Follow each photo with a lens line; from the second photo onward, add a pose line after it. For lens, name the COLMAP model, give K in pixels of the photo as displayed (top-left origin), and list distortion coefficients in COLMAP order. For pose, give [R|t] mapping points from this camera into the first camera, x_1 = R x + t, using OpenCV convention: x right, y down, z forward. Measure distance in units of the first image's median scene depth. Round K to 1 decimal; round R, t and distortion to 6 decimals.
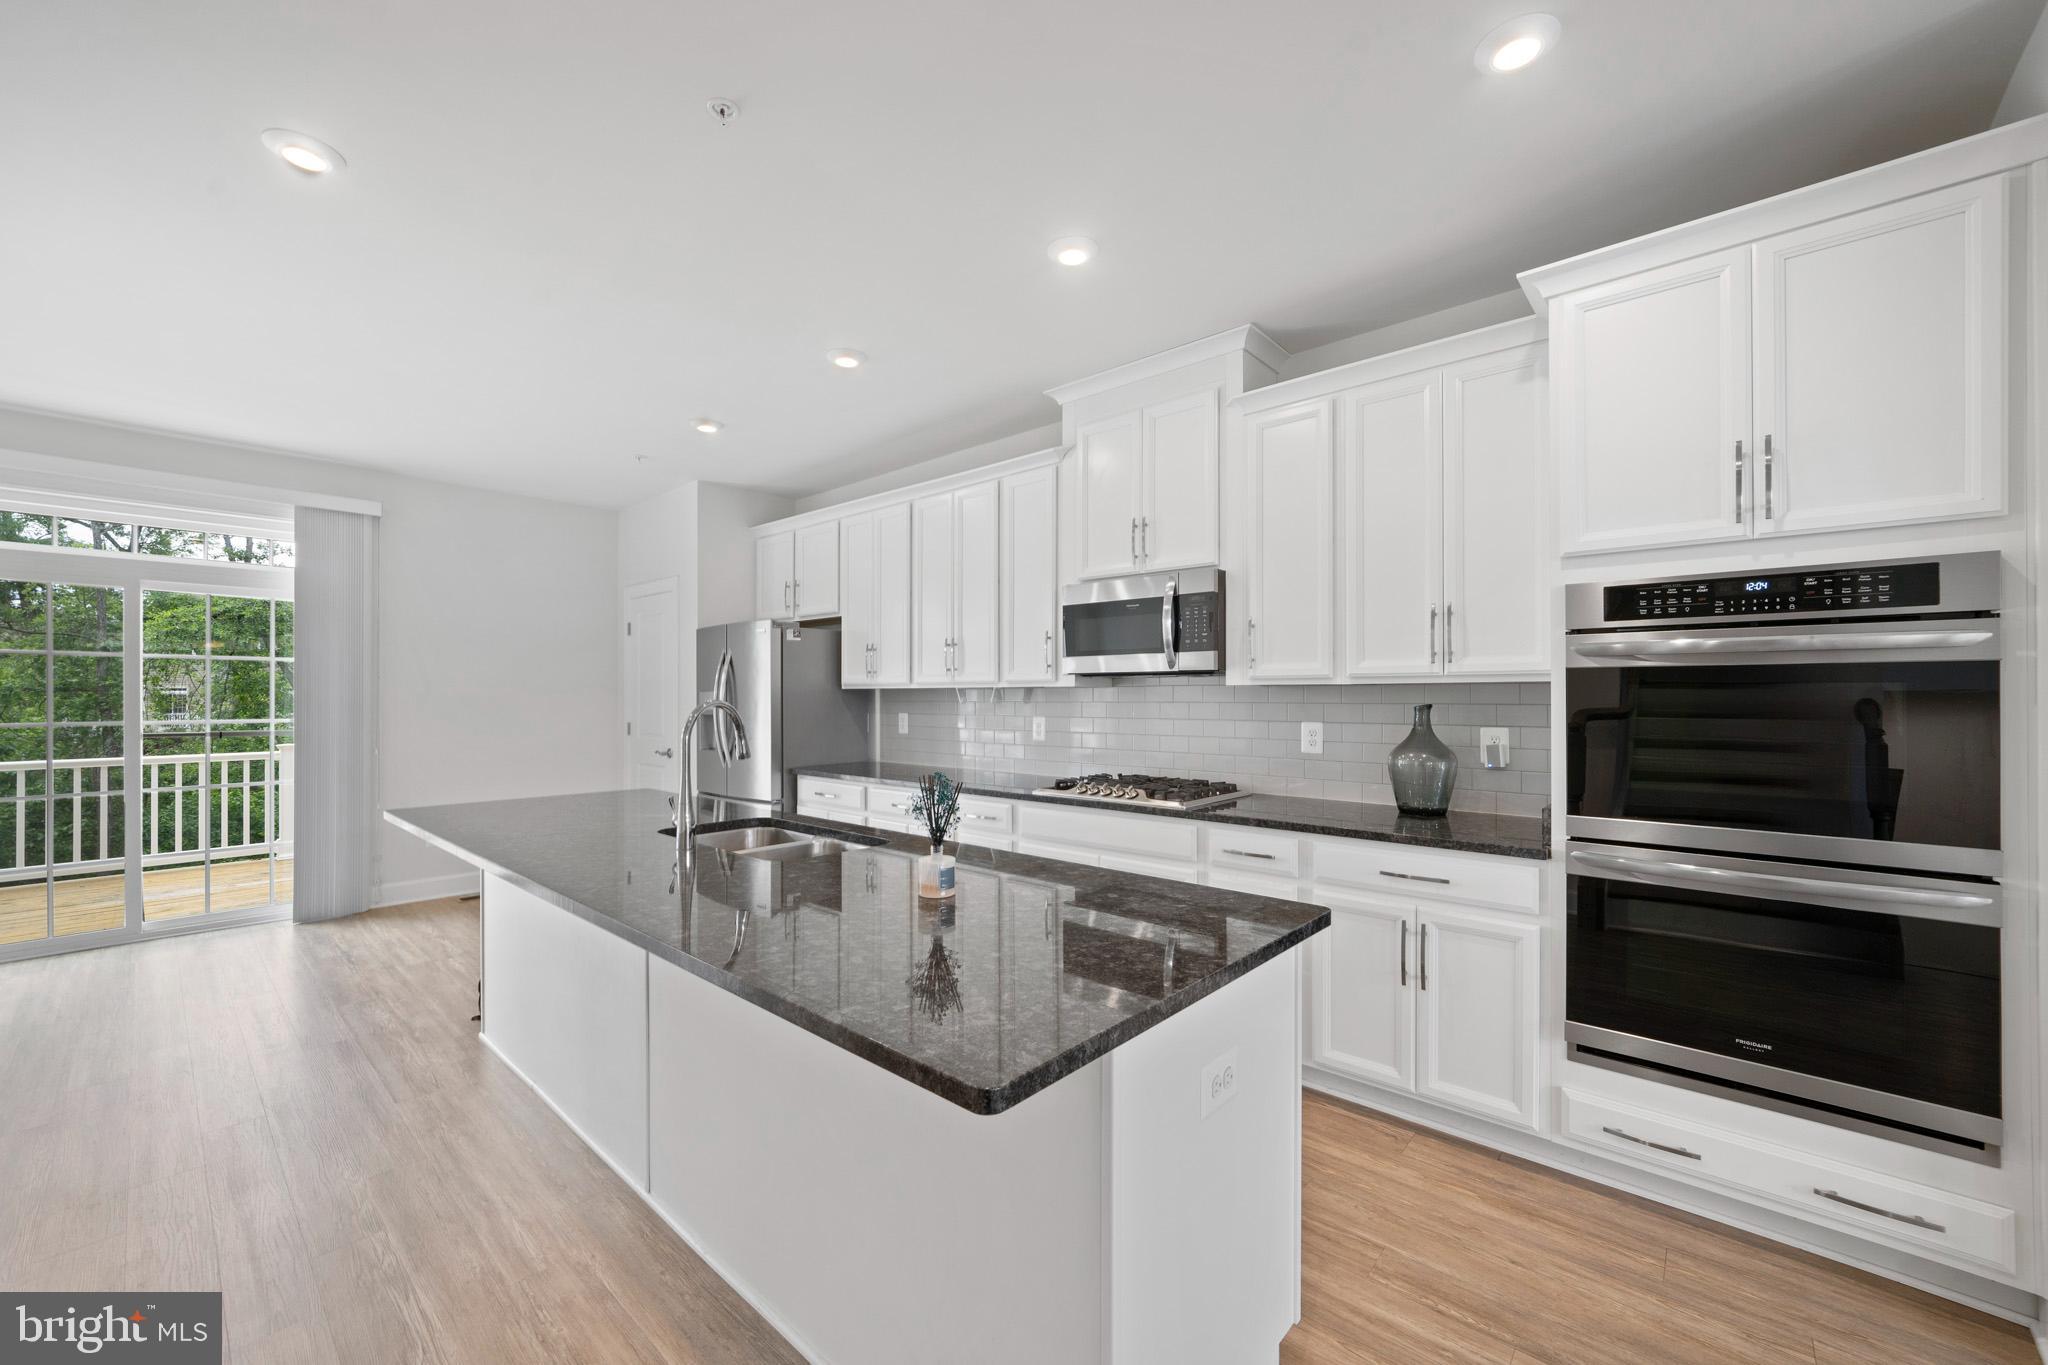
lens RADIAL K [[791.7, 0, 1028.7], [0, 791.7, 692.5], [0, 0, 1]] dist [-0.008486, -0.000077]
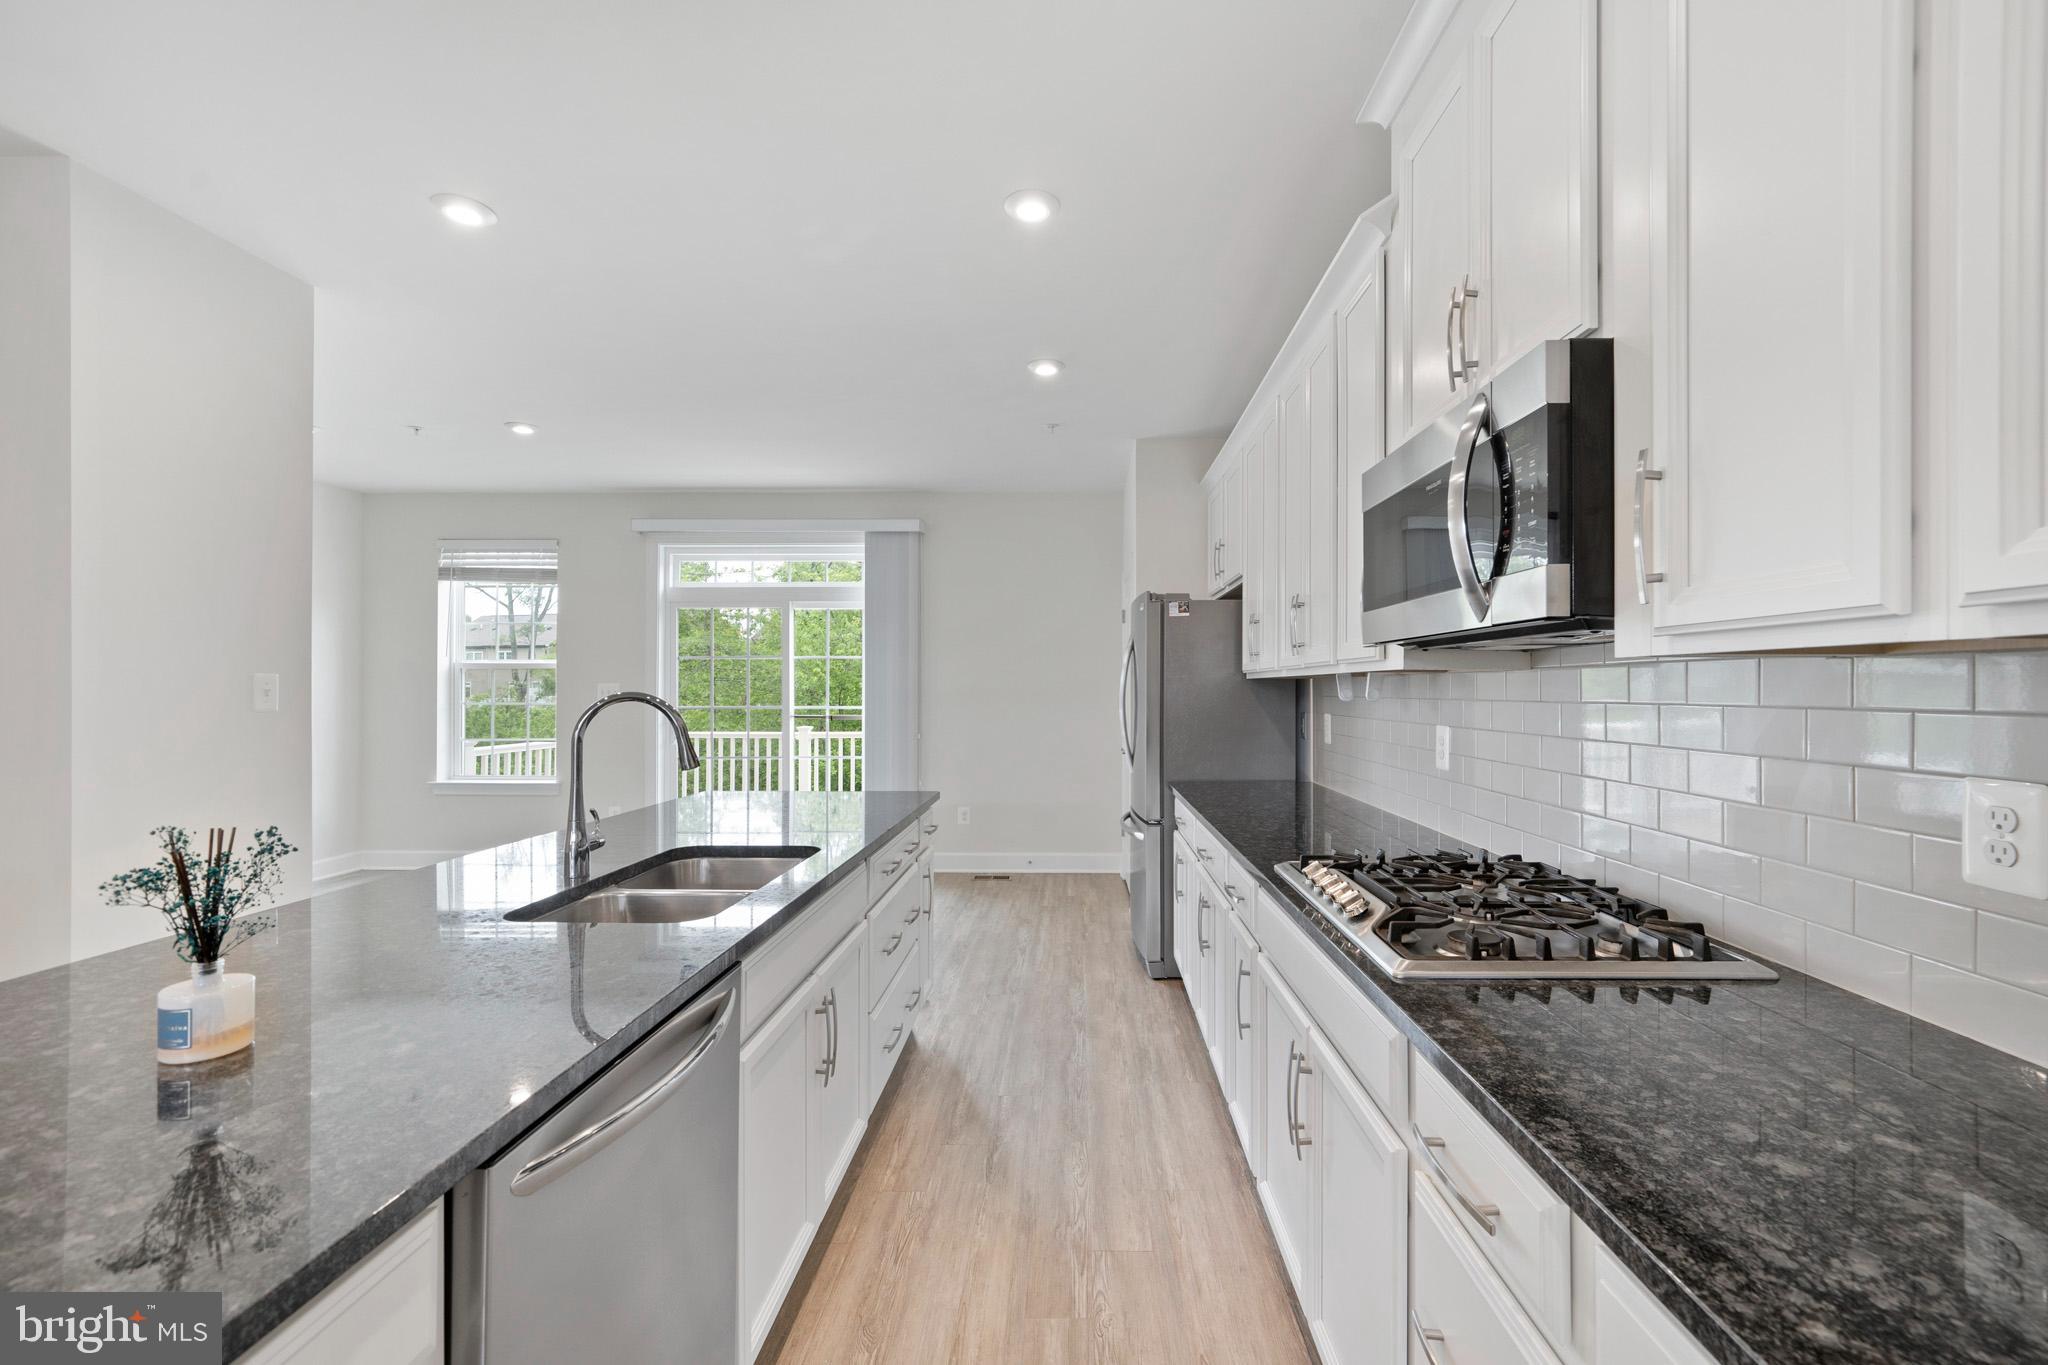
lens RADIAL K [[837.1, 0, 1070.0], [0, 837.1, 685.1], [0, 0, 1]] dist [0.002315, 0.000155]
pose [[0.660887, -0.001114, -0.750484, 0.374472], [0.000146, 0.999999, -0.001355, 0.003847], [0.750485, 0.000786, 0.660887, 0.569504]]
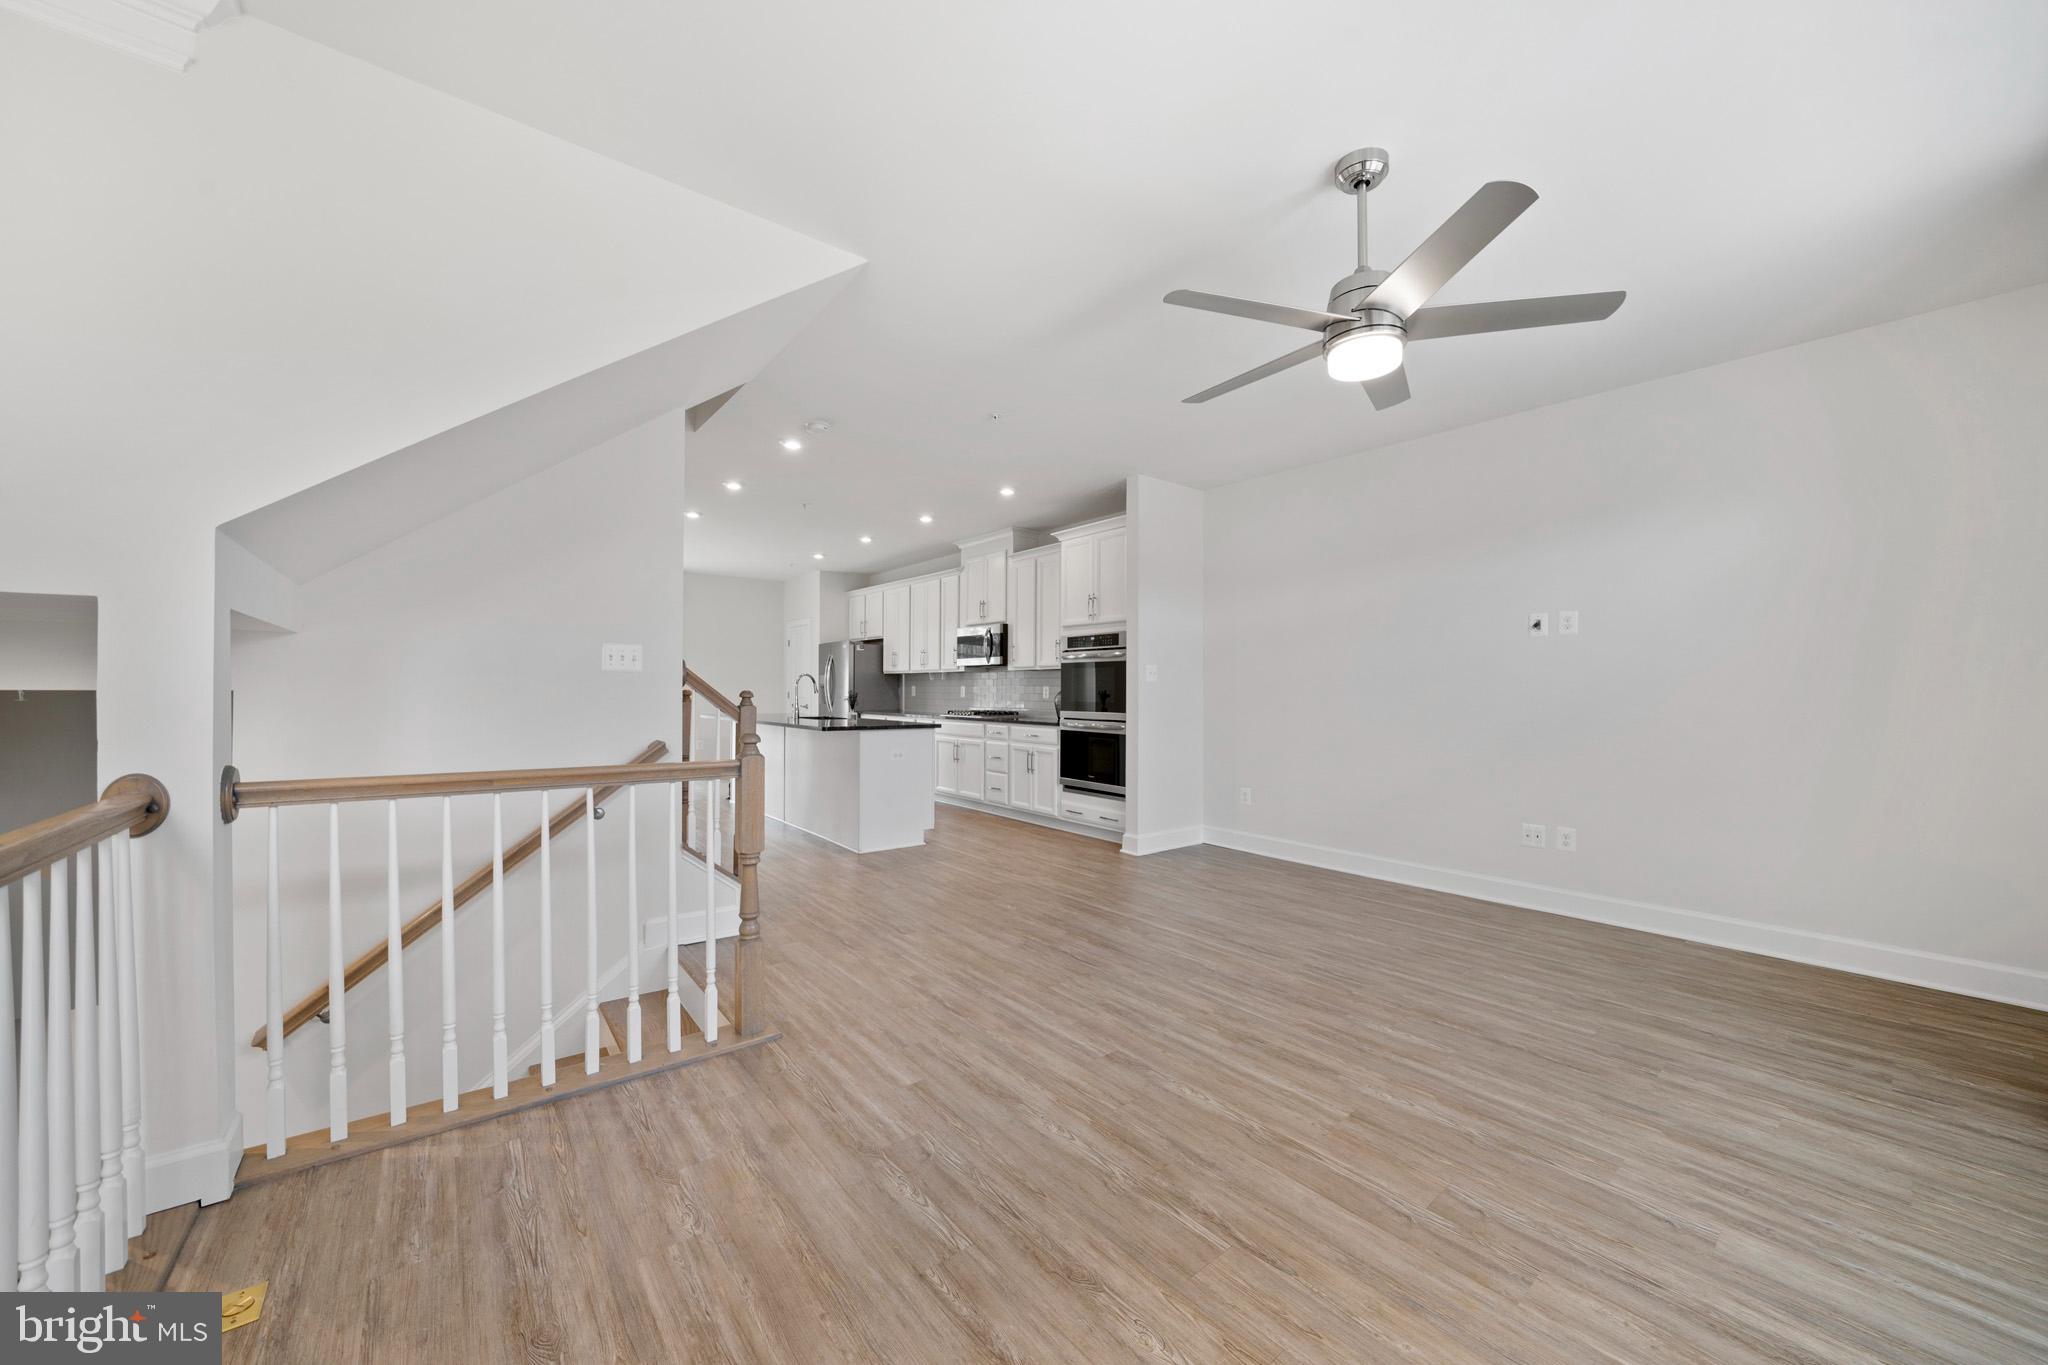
lens RADIAL K [[731.2, 0, 1017.9], [0, 731.2, 684.8], [0, 0, 1]] dist [-0.000766, -0.000290]
pose [[0.983608, 0.004199, -0.180269, 0.697820], [-0.004421, 0.999990, -0.000828, 0.037983], [0.180264, 0.001612, 0.983617, -1.245588]]
